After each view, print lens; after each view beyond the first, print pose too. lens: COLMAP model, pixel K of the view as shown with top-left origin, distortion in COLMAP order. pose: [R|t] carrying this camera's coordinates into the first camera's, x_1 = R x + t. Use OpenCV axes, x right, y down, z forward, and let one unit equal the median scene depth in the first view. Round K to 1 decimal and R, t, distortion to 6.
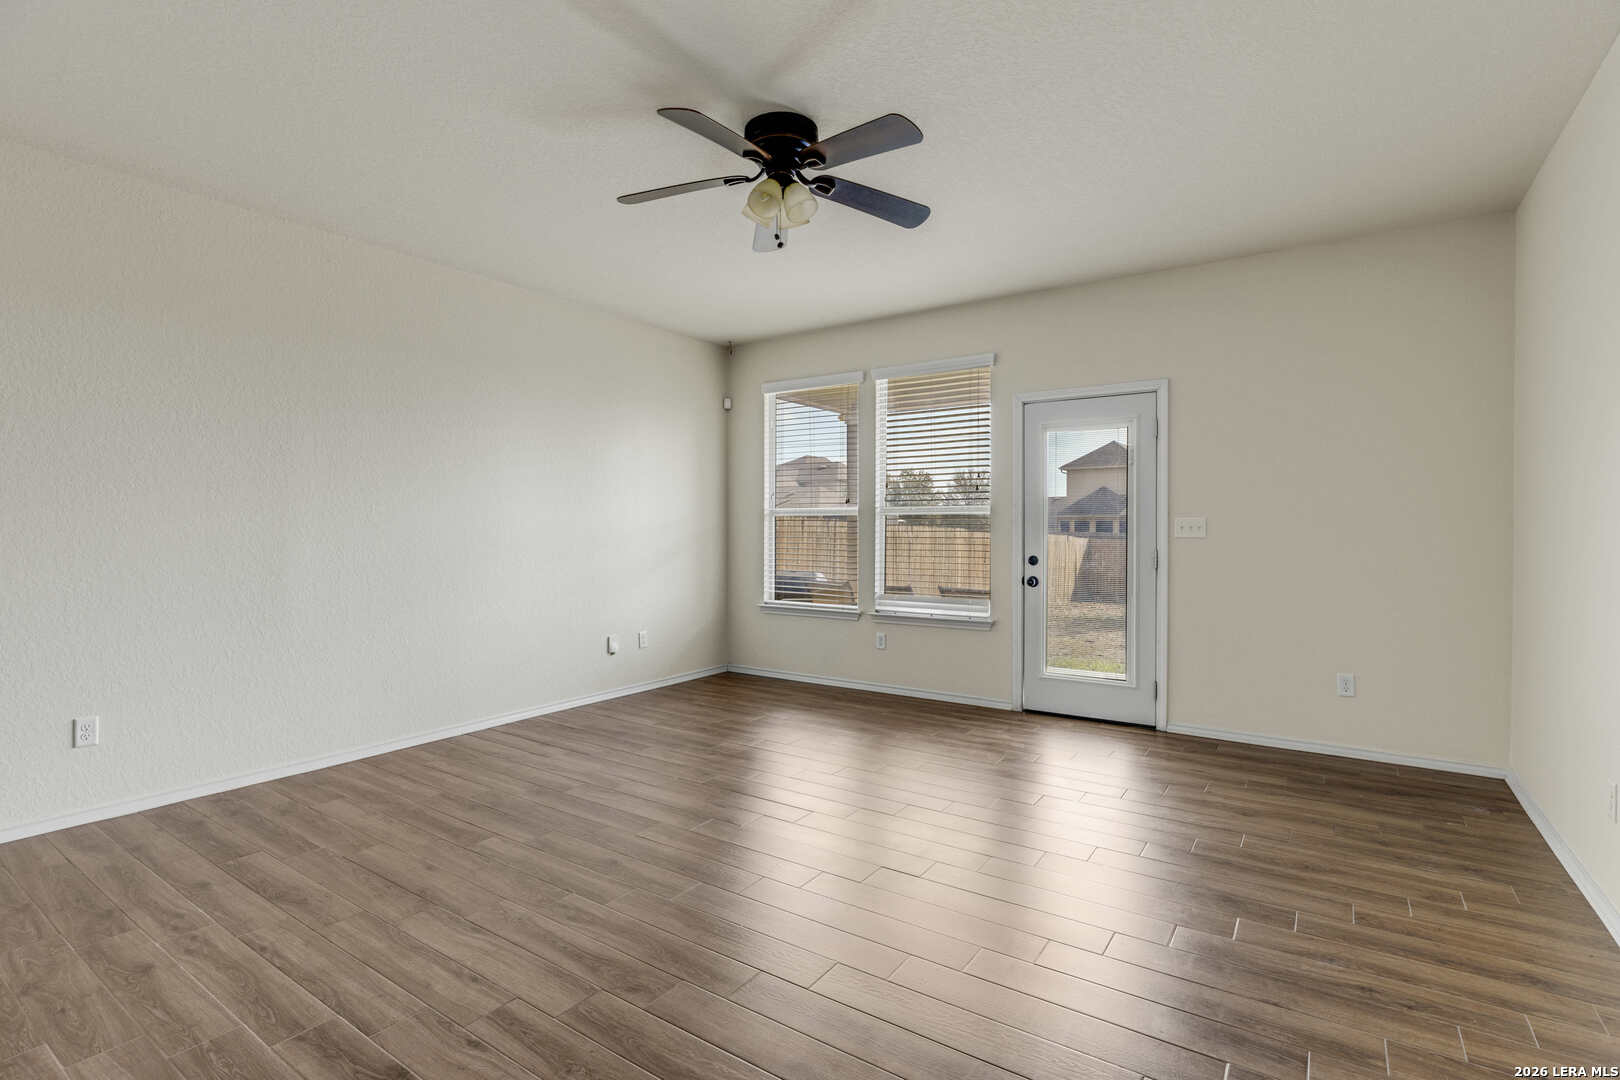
lens RADIAL K [[763.4, 0, 811.0], [0, 763.4, 528.6], [0, 0, 1]] dist [0.002060, -0.000135]
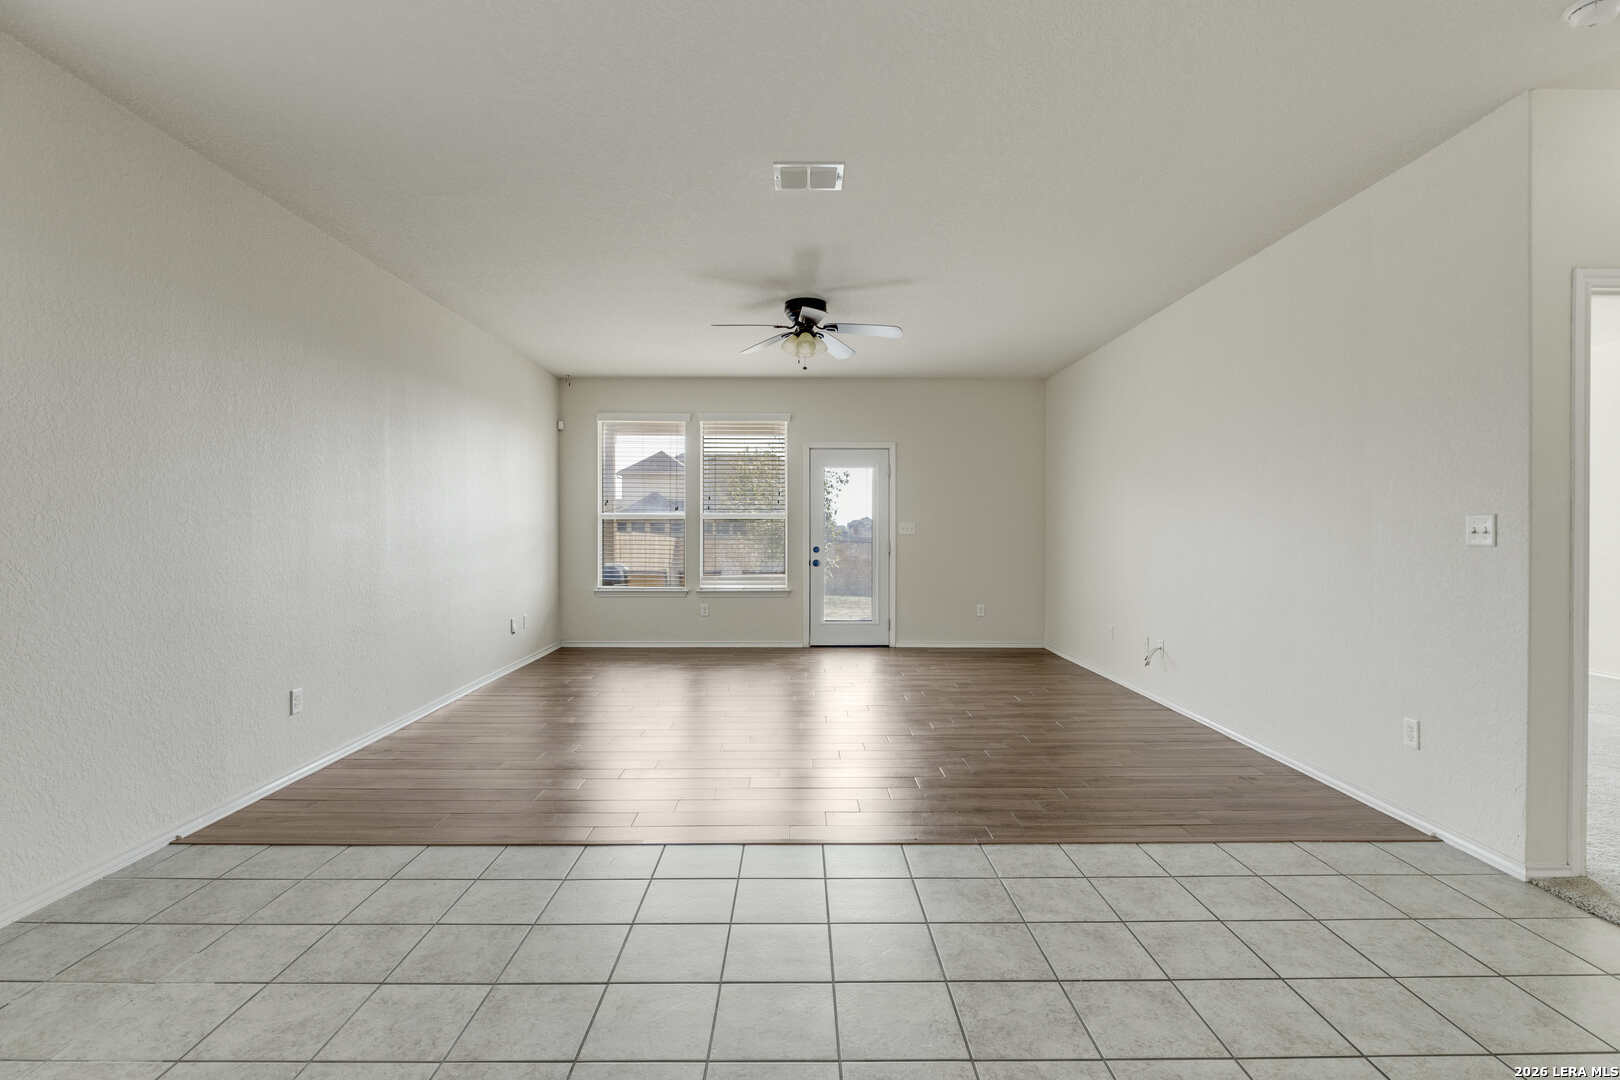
lens RADIAL K [[738.0, 0, 810.6], [0, 738.0, 531.7], [0, 0, 1]] dist [-0.001012, 0.000995]
pose [[0.821846, -0.001047, 0.569709, -0.511027], [-0.001757, 0.999989, 0.004373, -0.001172], [-0.569707, -0.004594, 0.821835, -0.207577]]
